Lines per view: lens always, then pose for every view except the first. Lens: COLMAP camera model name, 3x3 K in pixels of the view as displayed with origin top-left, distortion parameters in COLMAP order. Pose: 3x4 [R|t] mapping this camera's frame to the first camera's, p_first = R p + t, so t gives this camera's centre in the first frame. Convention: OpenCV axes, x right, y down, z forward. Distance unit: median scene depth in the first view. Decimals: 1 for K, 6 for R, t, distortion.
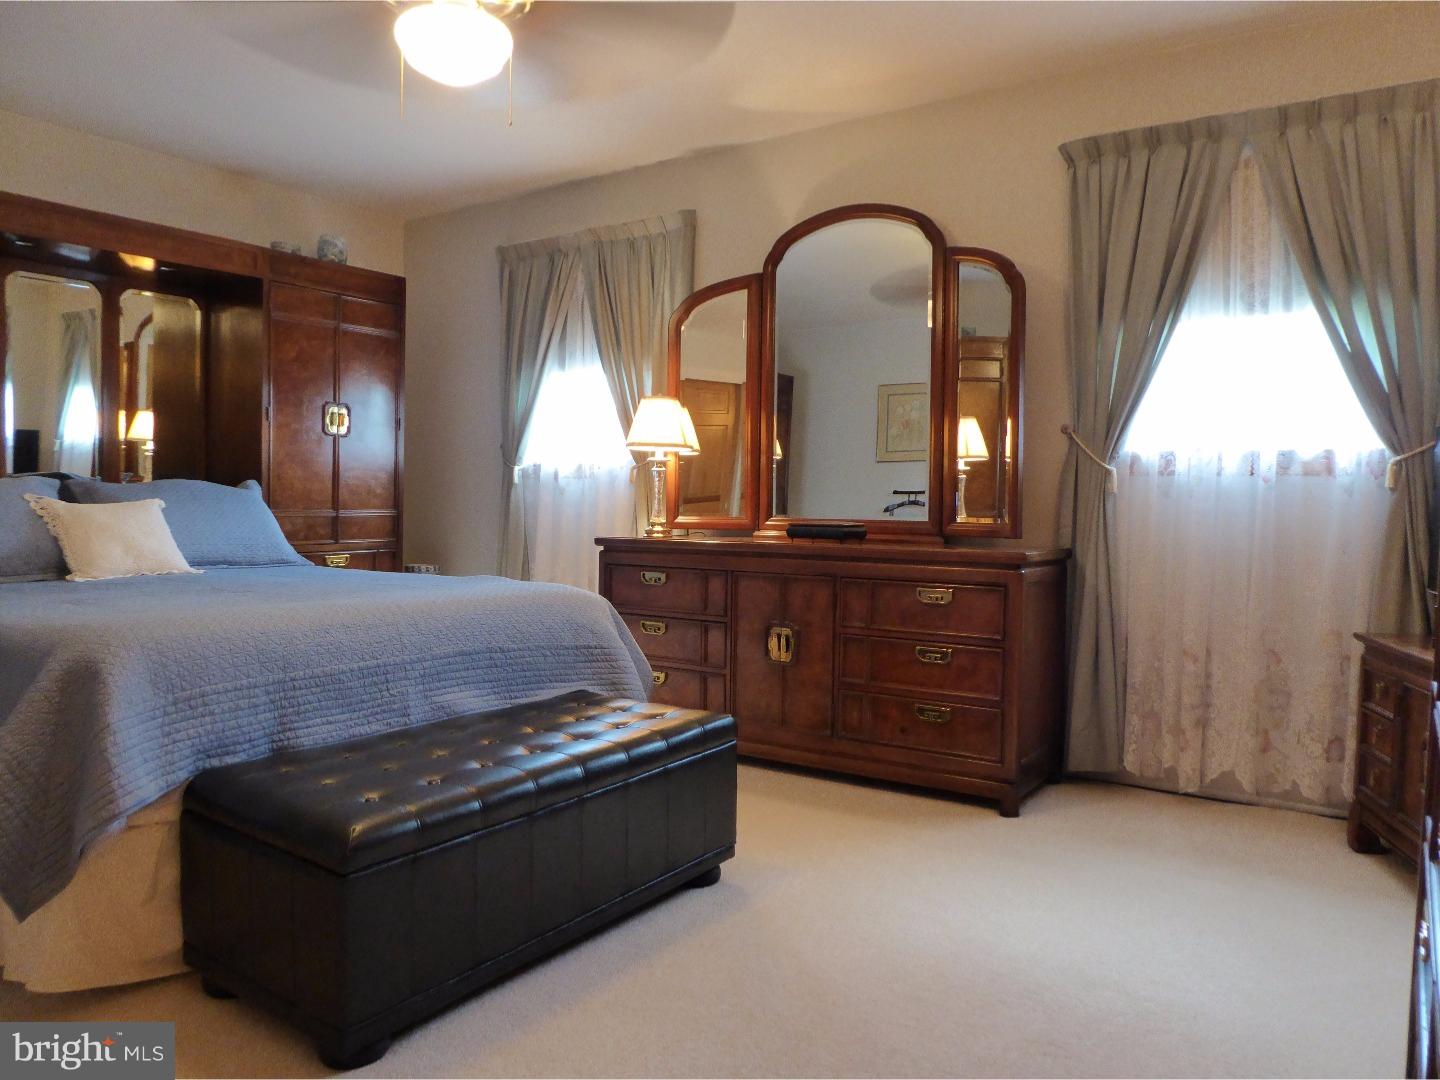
lens RADIAL K [[1020.6, 0, 718.4], [0, 1020.6, 539.4], [0, 0, 1]] dist [-0.031647, 0.020042]
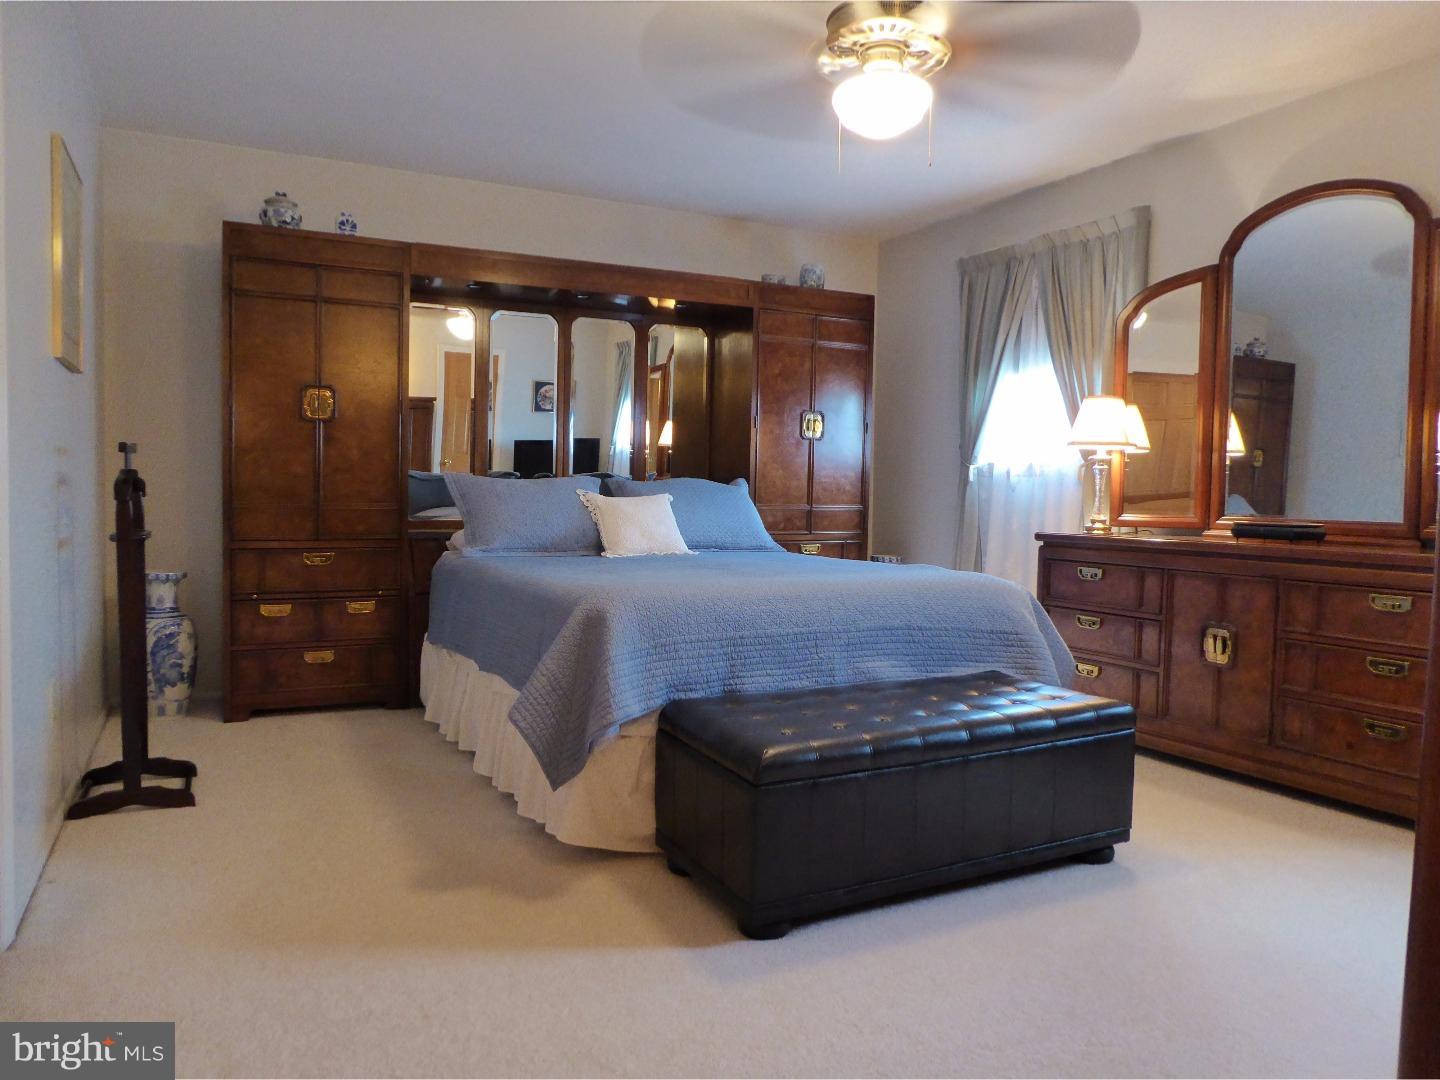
lens RADIAL K [[1020.6, 0, 722.2], [0, 1020.6, 541.4], [0, 0, 1]] dist [-0.031647, 0.020042]
pose [[0.886156, 0.025990, -0.462658, 0.084625], [-0.024302, 0.999658, 0.009609, 0.004734], [0.462750, 0.002729, 0.886485, -0.077759]]
